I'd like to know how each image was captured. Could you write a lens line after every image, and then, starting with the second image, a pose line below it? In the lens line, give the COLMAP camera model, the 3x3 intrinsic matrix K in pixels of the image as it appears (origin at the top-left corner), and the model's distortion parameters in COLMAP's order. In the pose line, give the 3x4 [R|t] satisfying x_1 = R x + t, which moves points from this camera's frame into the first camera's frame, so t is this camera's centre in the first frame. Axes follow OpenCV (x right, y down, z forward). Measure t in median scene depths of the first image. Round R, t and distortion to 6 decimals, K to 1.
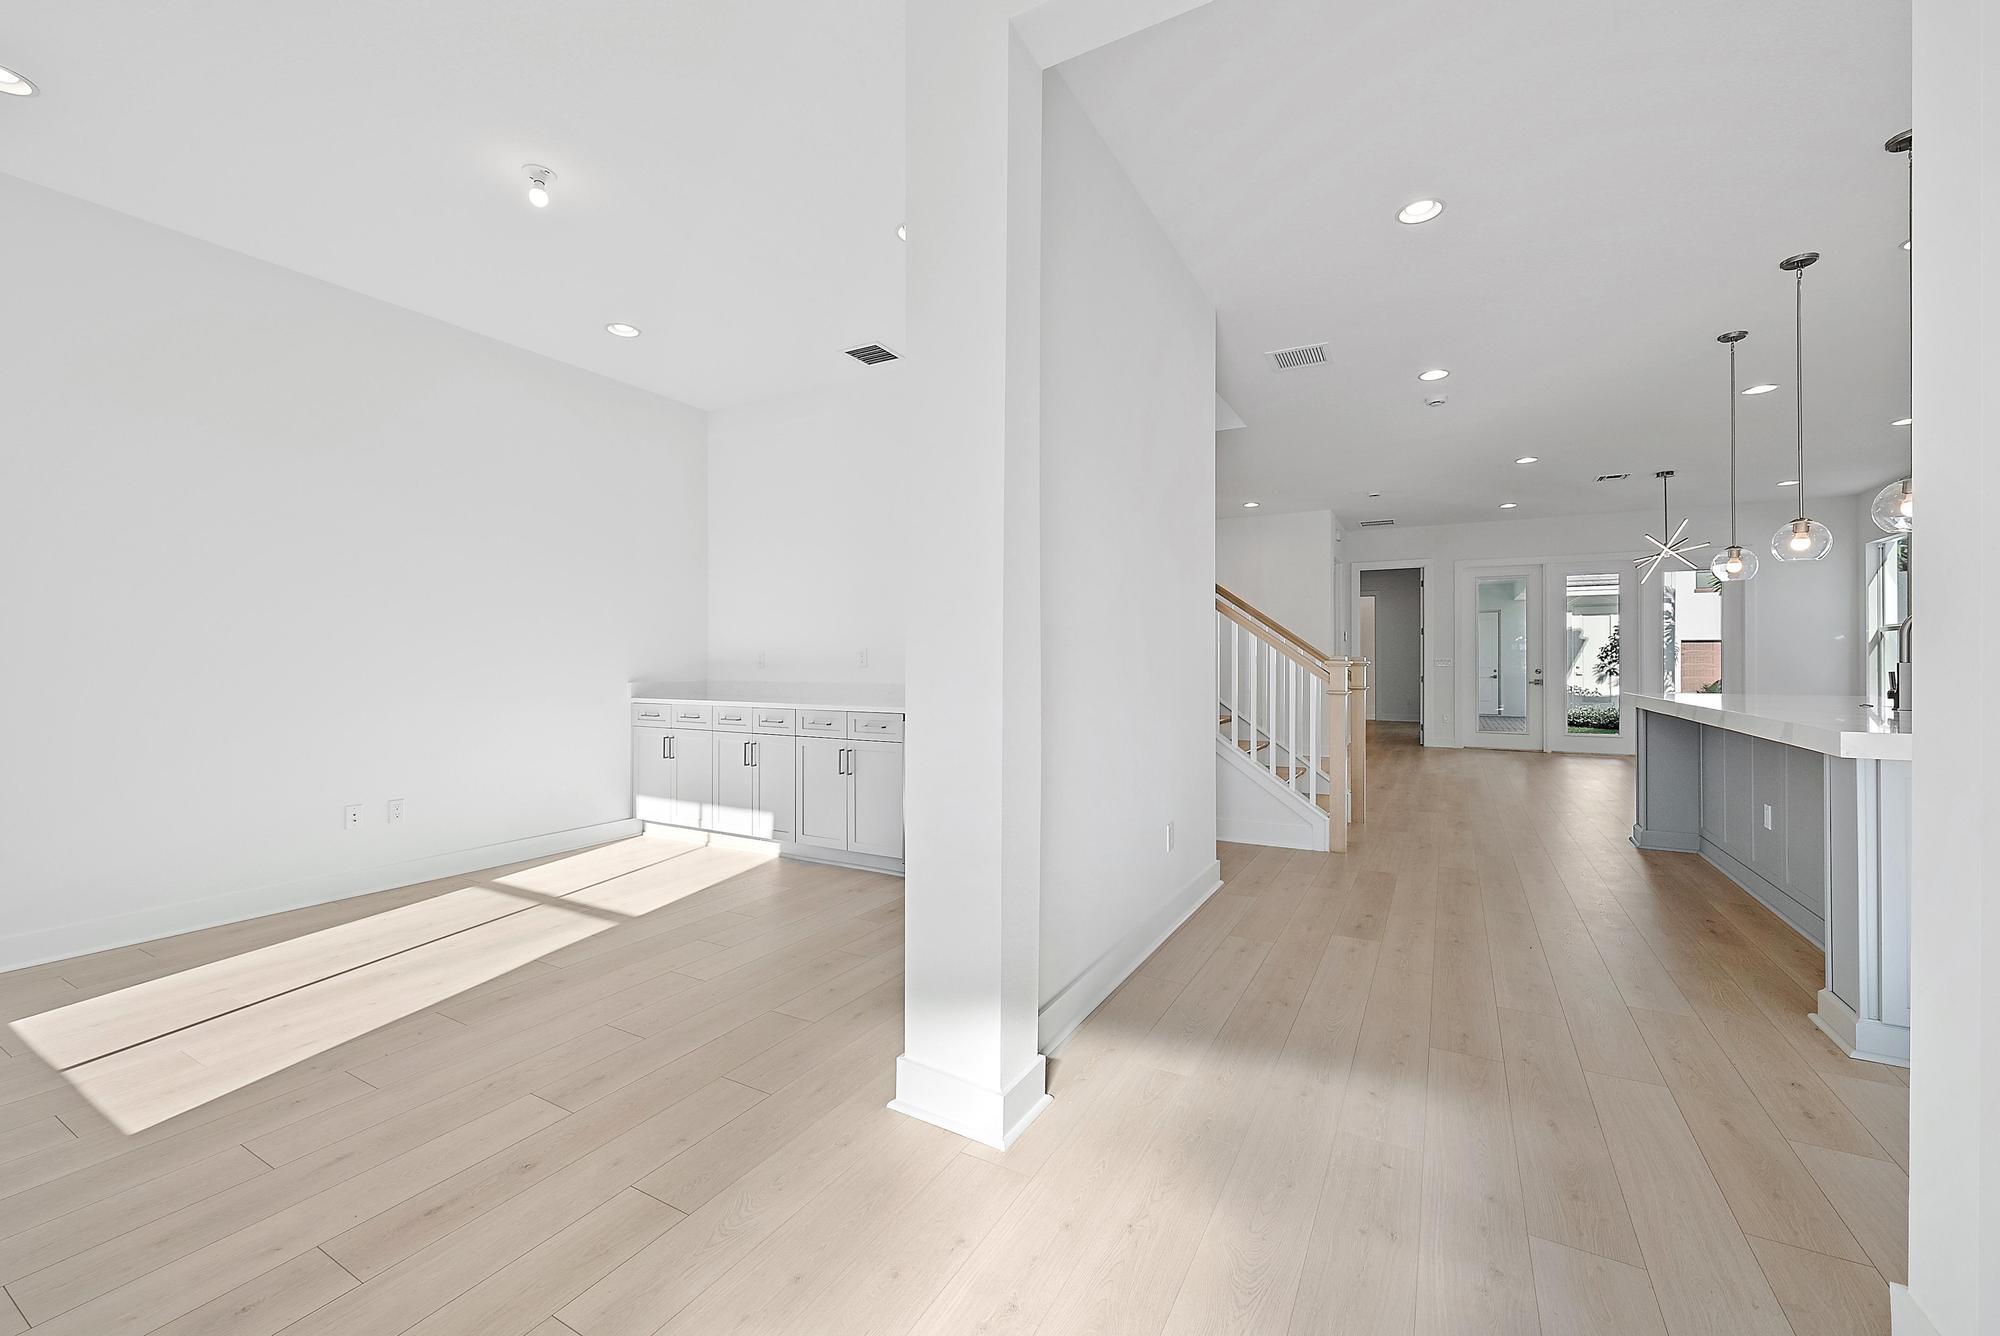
lens RADIAL K [[801.5, 0, 988.4], [0, 801.5, 660.8], [0, 0, 1]] dist [-0.001294, 0.000561]
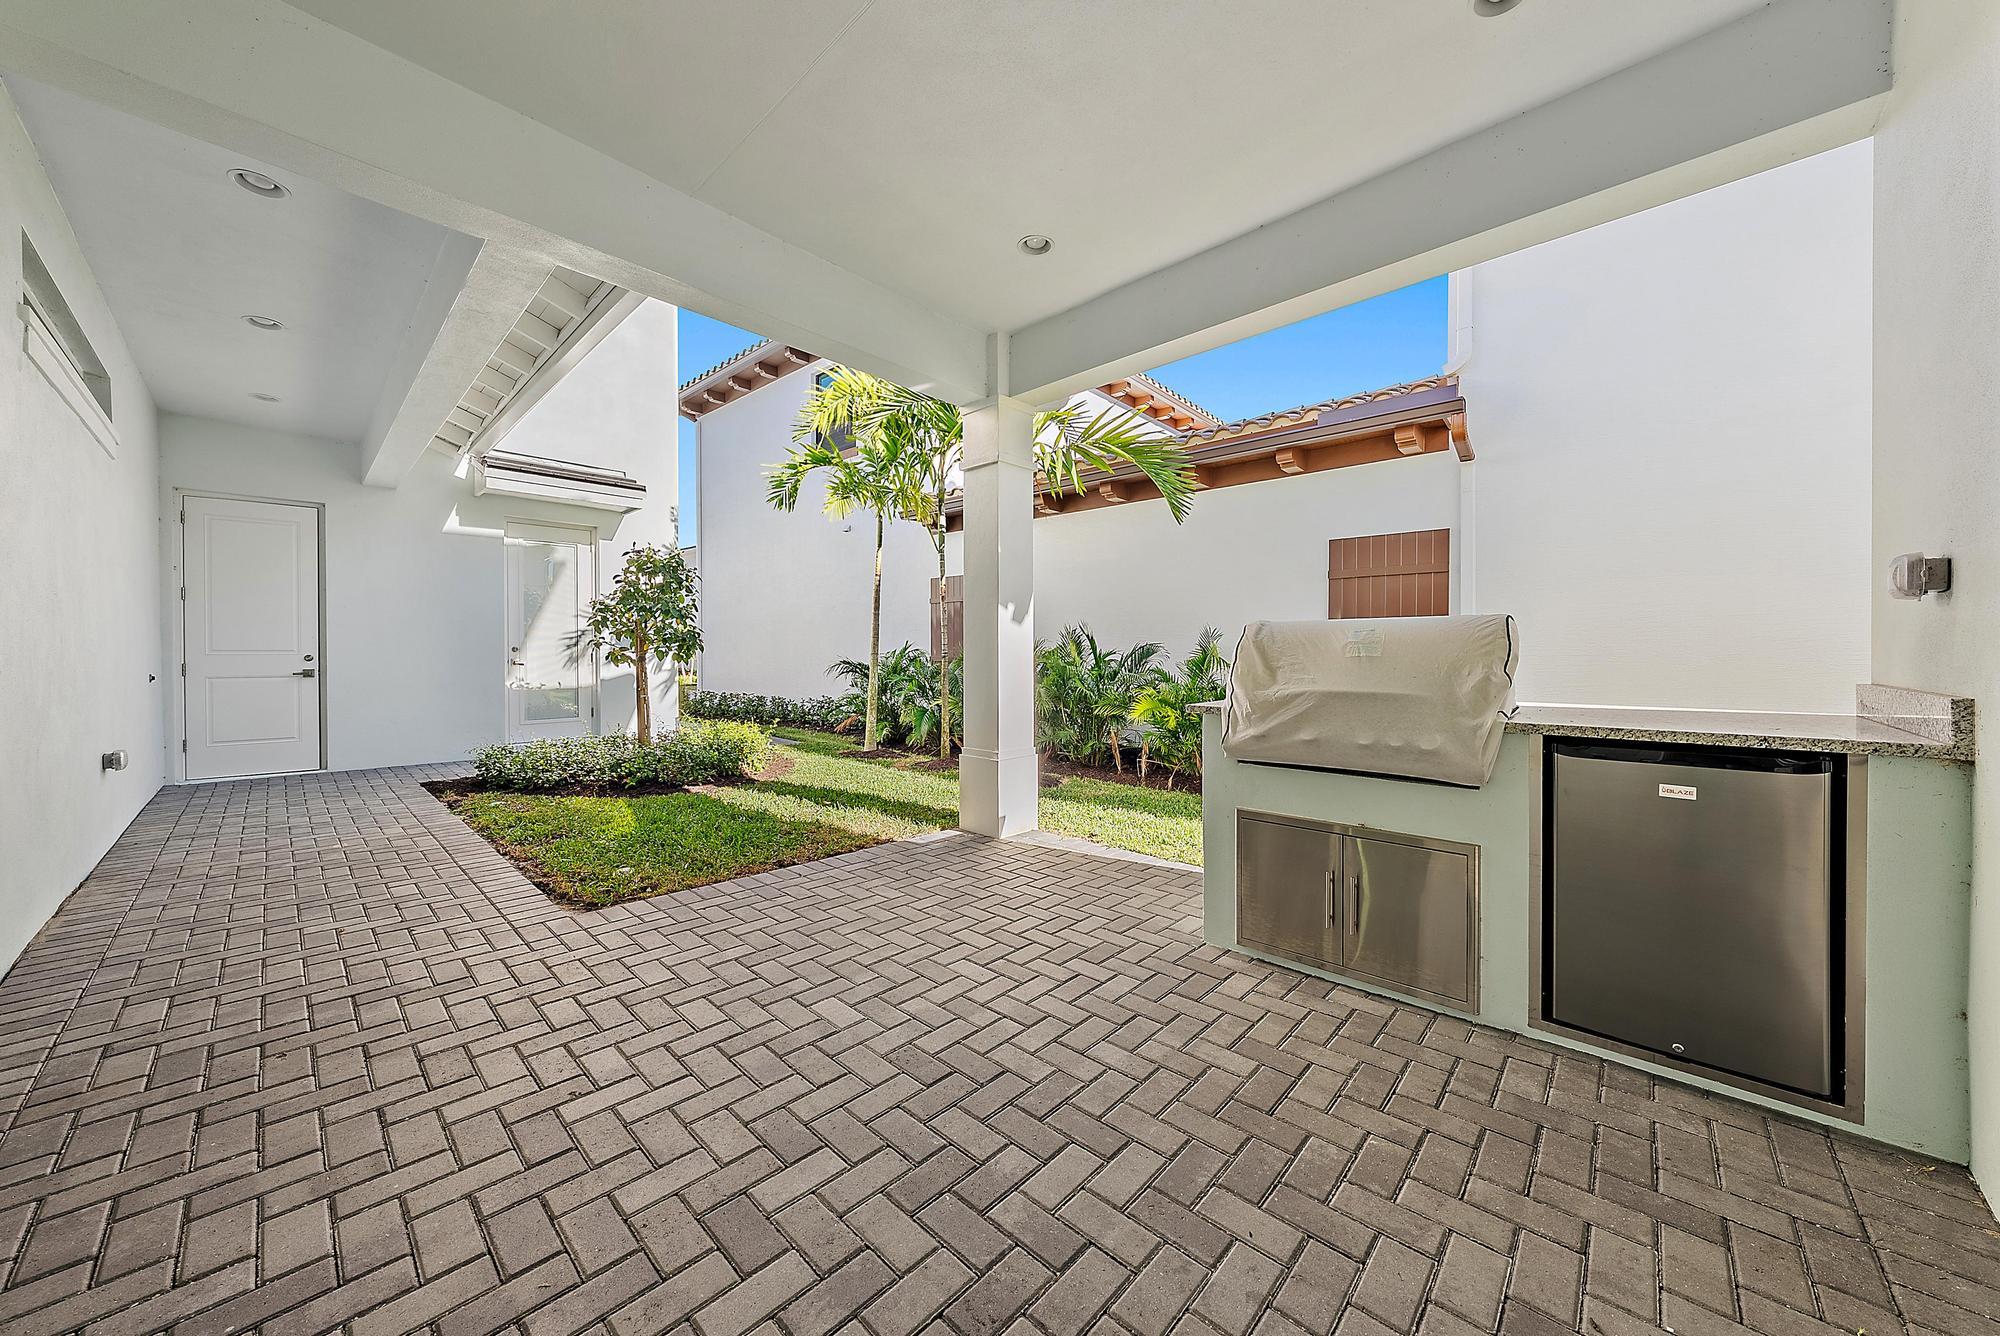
lens RADIAL K [[684.7, 0, 1010.4], [0, 684.7, 655.7], [0, 0, 1]] dist [0.000810, -0.000057]
pose [[0.212424, -0.008701, 0.977139, 0.682602], [0.002746, 0.999962, 0.008307, 0.018218], [-0.977174, 0.000919, 0.212440, 1.072441]]
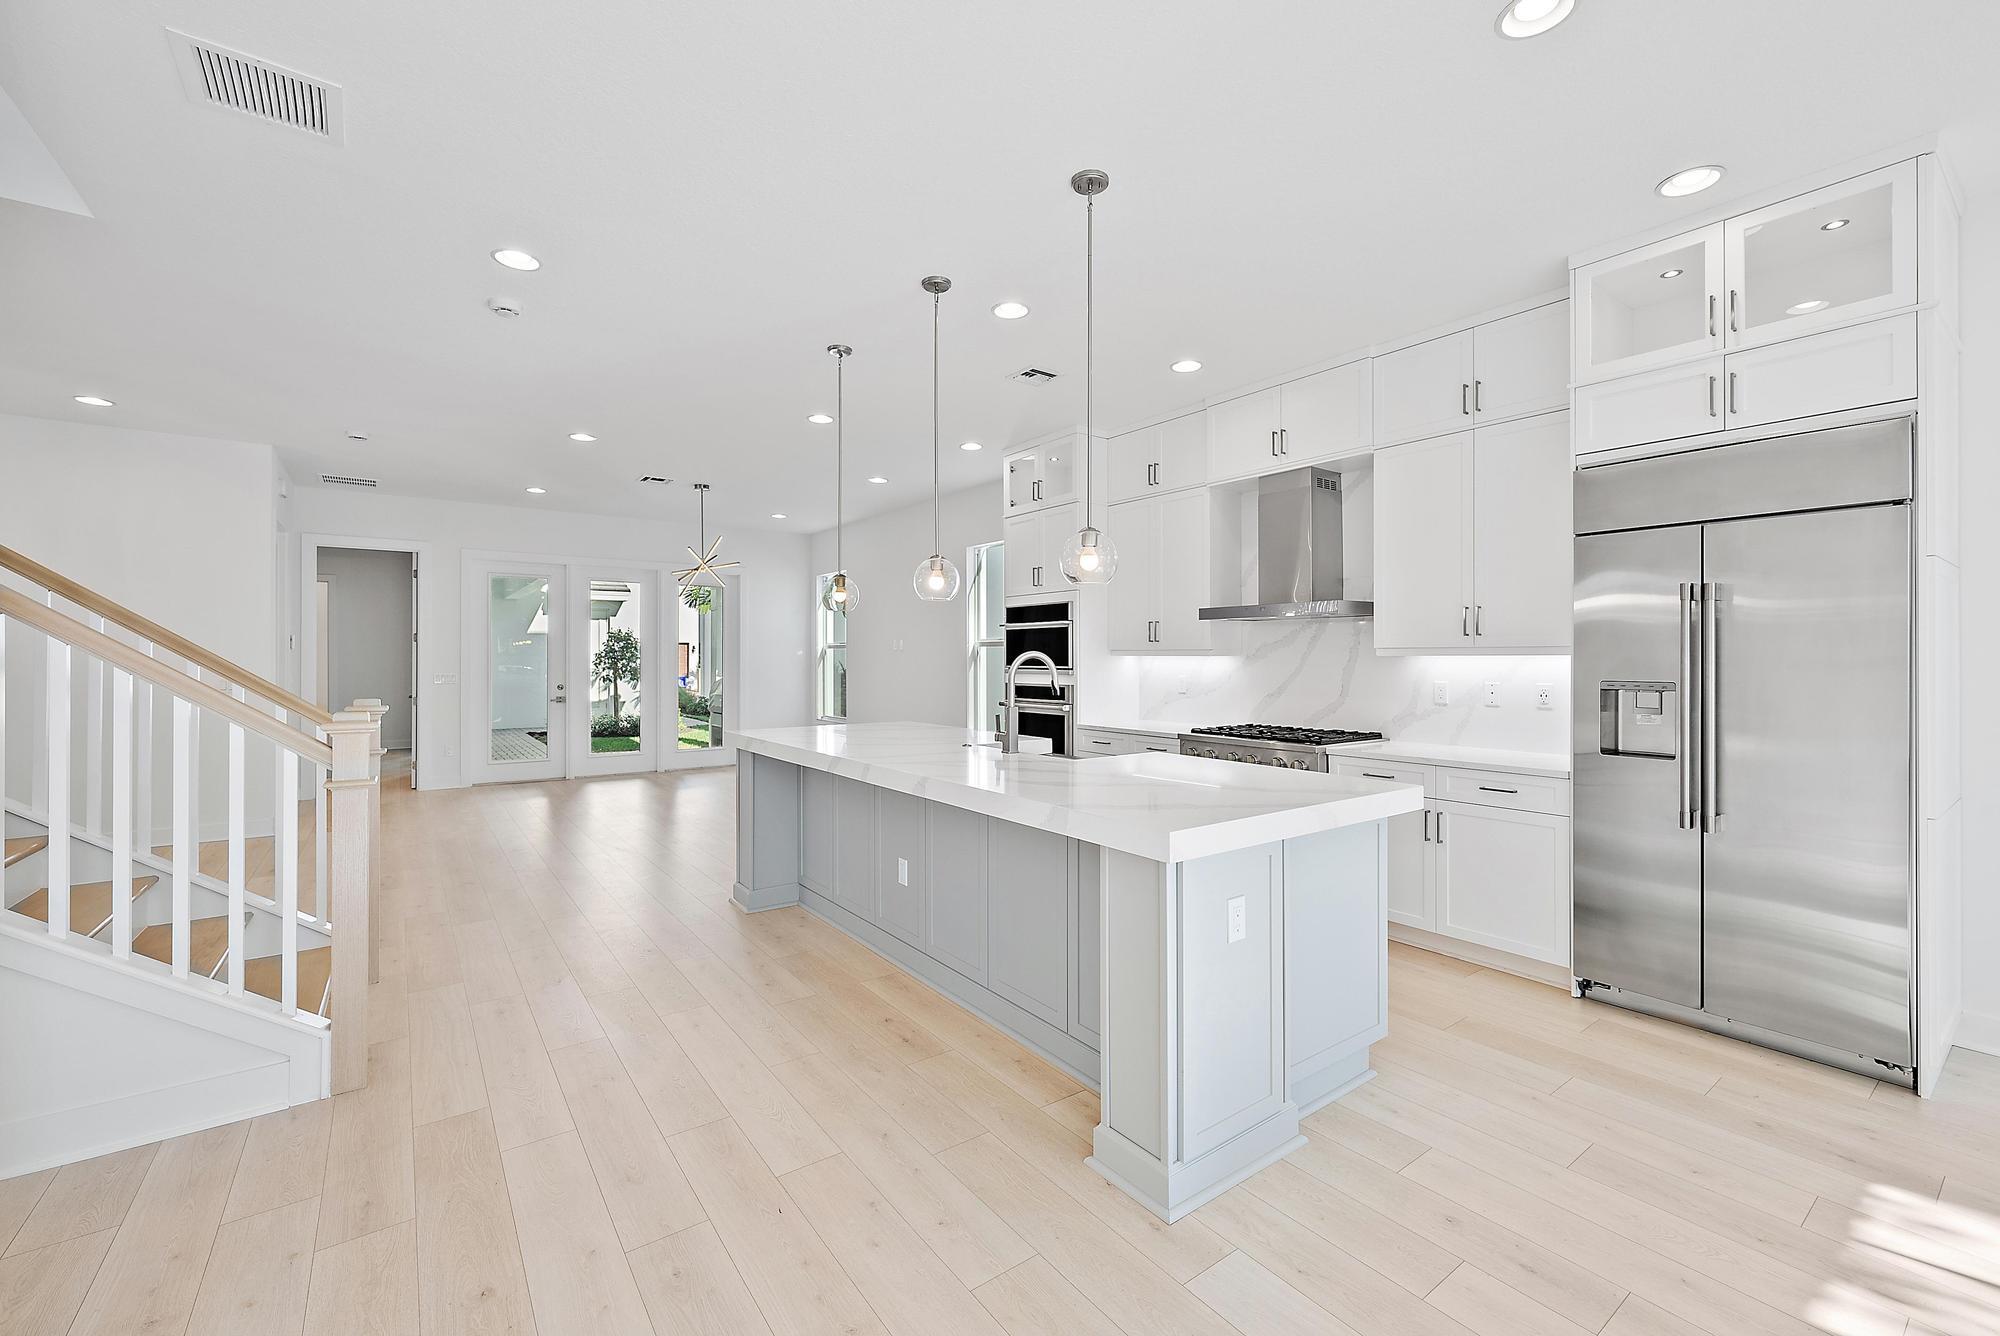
lens RADIAL K [[829.0, 0, 1020.9], [0, 829.0, 662.0], [0, 0, 1]] dist [-0.001707, 0.000525]
pose [[0.392812, -0.006215, 0.919598, 0.055028], [-0.000919, 0.999974, 0.007151, -0.021615], [-0.919618, -0.003655, 0.392796, 0.190497]]
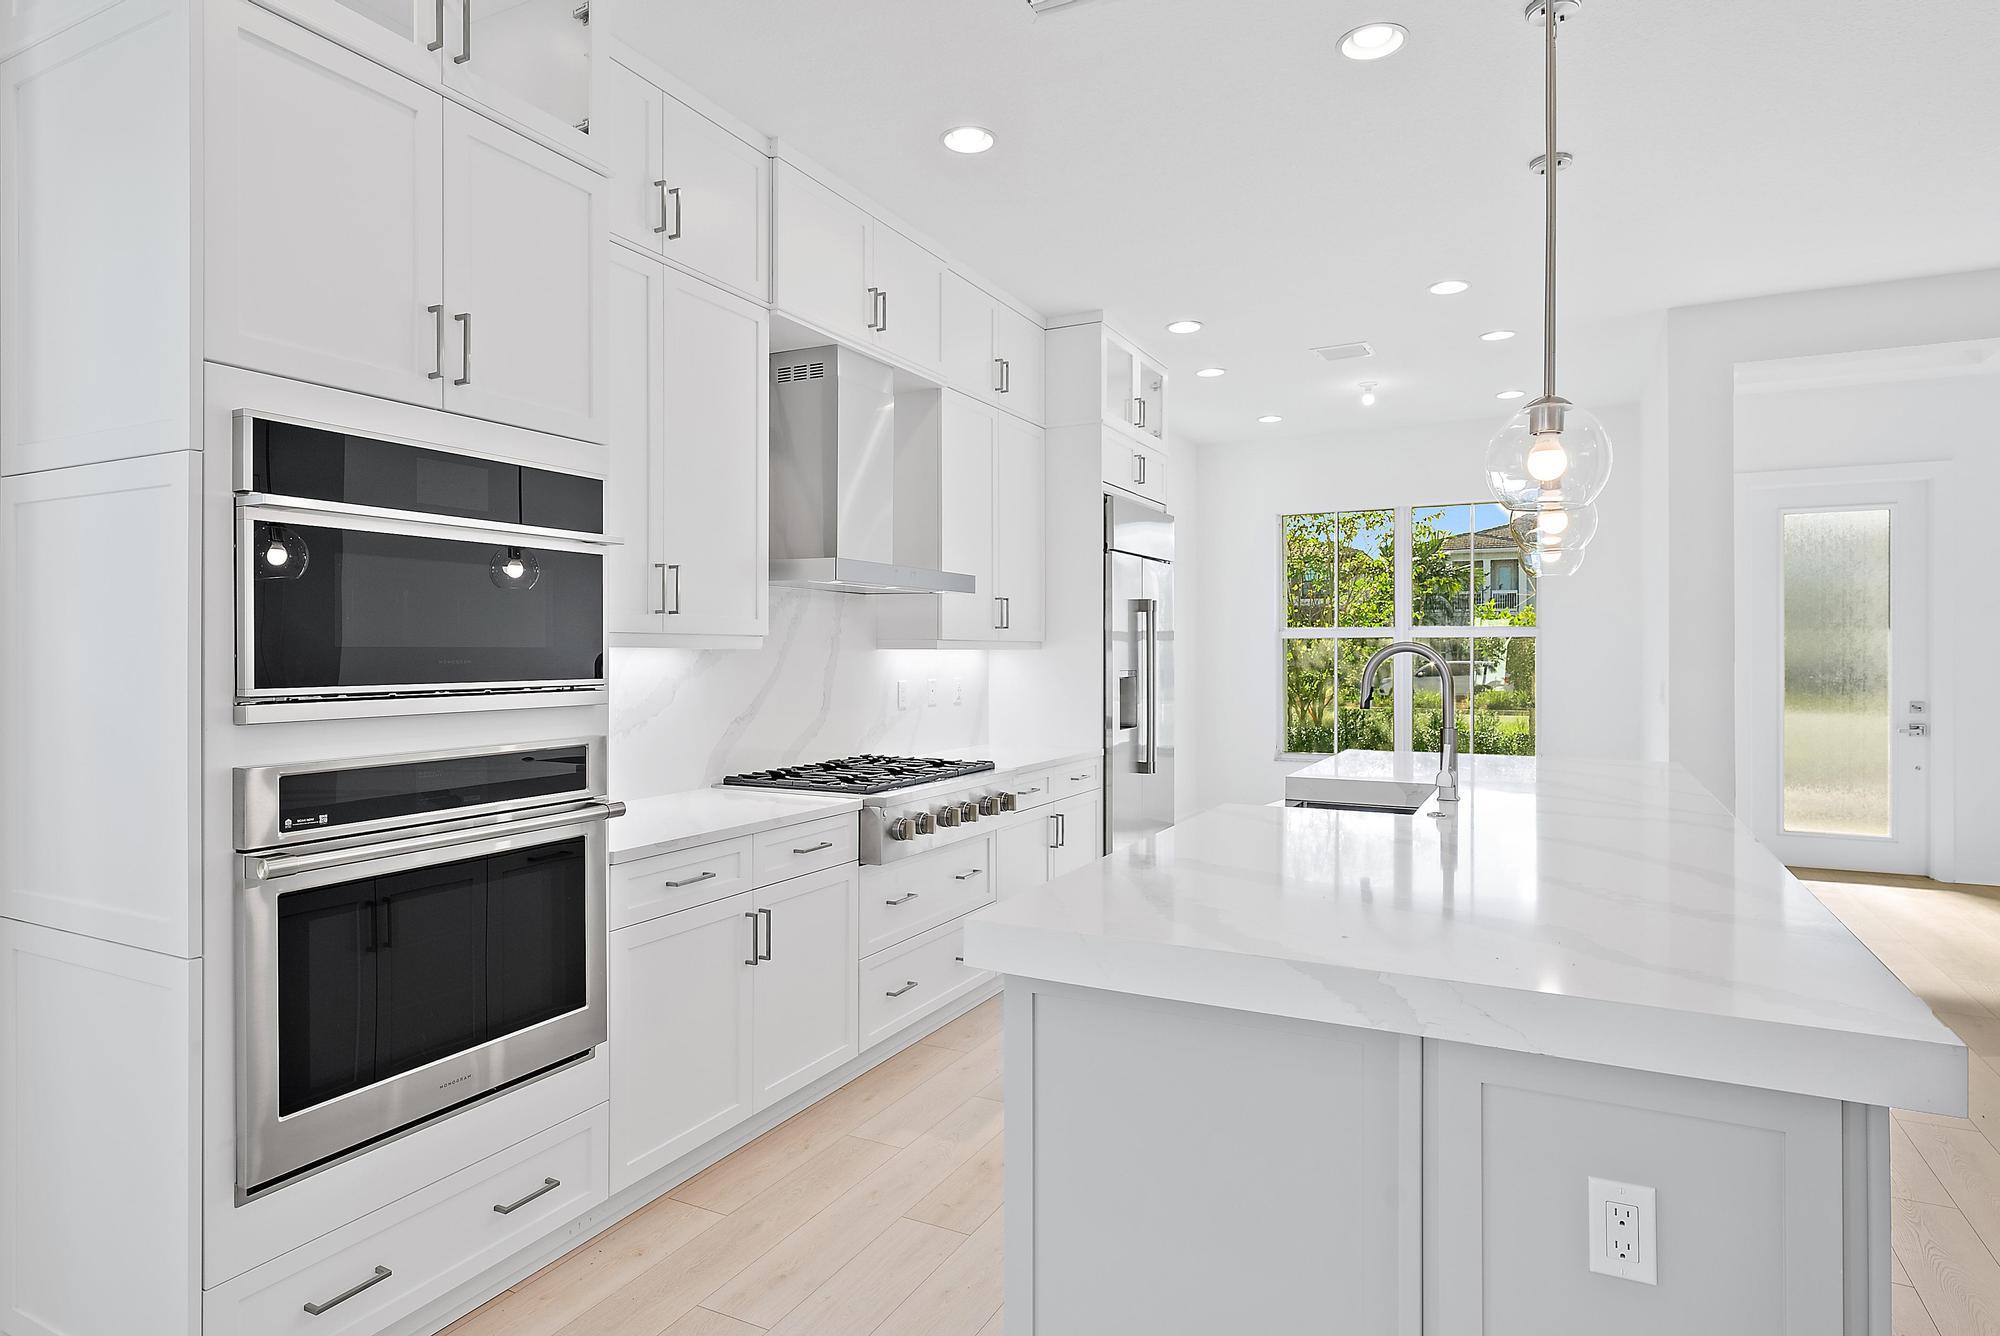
lens RADIAL K [[1102.1, 0, 1001.5], [0, 1102.1, 649.7], [0, 0, 1]] dist [-0.008769, -0.001416]
pose [[-0.998818, -0.004023, -0.048449, 0.532122], [-0.003948, 0.999991, -0.001661, -0.020993], [0.048455, -0.001467, -0.998824, 0.647186]]
